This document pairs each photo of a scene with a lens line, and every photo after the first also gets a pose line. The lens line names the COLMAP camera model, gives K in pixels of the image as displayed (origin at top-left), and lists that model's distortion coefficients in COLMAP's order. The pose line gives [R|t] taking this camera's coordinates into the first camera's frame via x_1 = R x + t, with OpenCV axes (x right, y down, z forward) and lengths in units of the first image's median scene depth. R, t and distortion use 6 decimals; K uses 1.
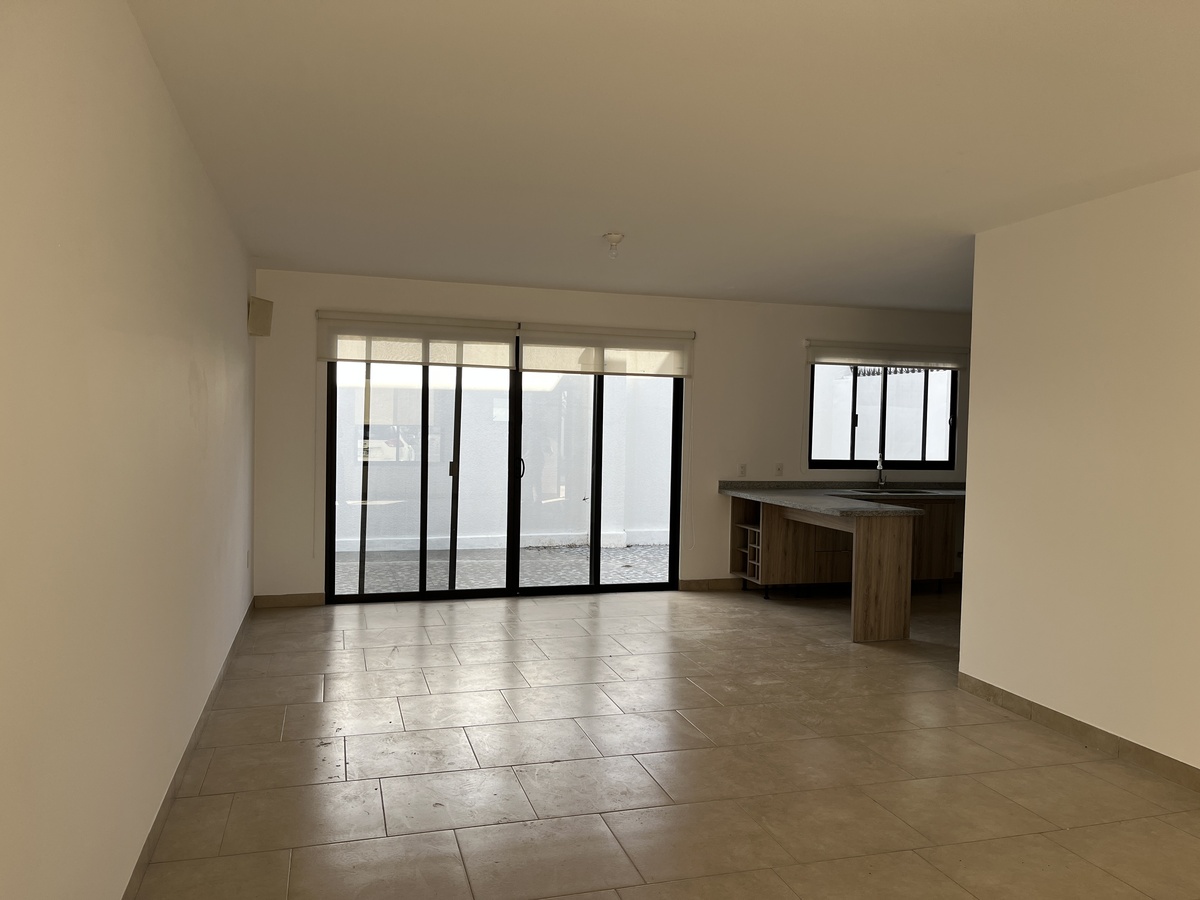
lens RADIAL K [[907.1, 0, 612.0], [0, 907.1, 454.0], [0, 0, 1]] dist [0.059468, -0.084121]
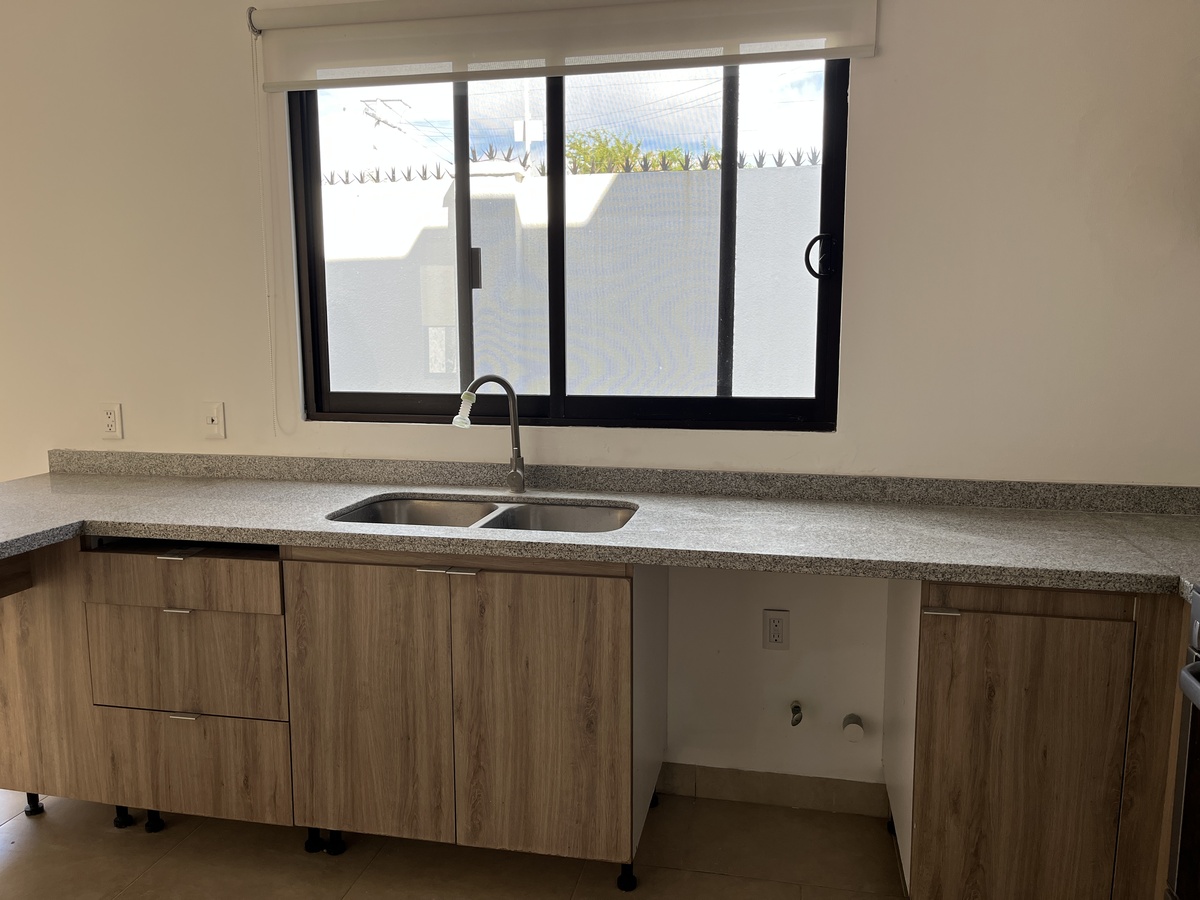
lens RADIAL K [[901.8, 0, 607.5], [0, 901.8, 445.1], [0, 0, 1]] dist [0.077054, -0.109761]
pose [[0.880805, 0.041483, -0.471658, 0.470318], [0.007404, 0.994826, 0.101322, -0.007644], [0.473420, -0.092737, 0.875941, 0.758025]]
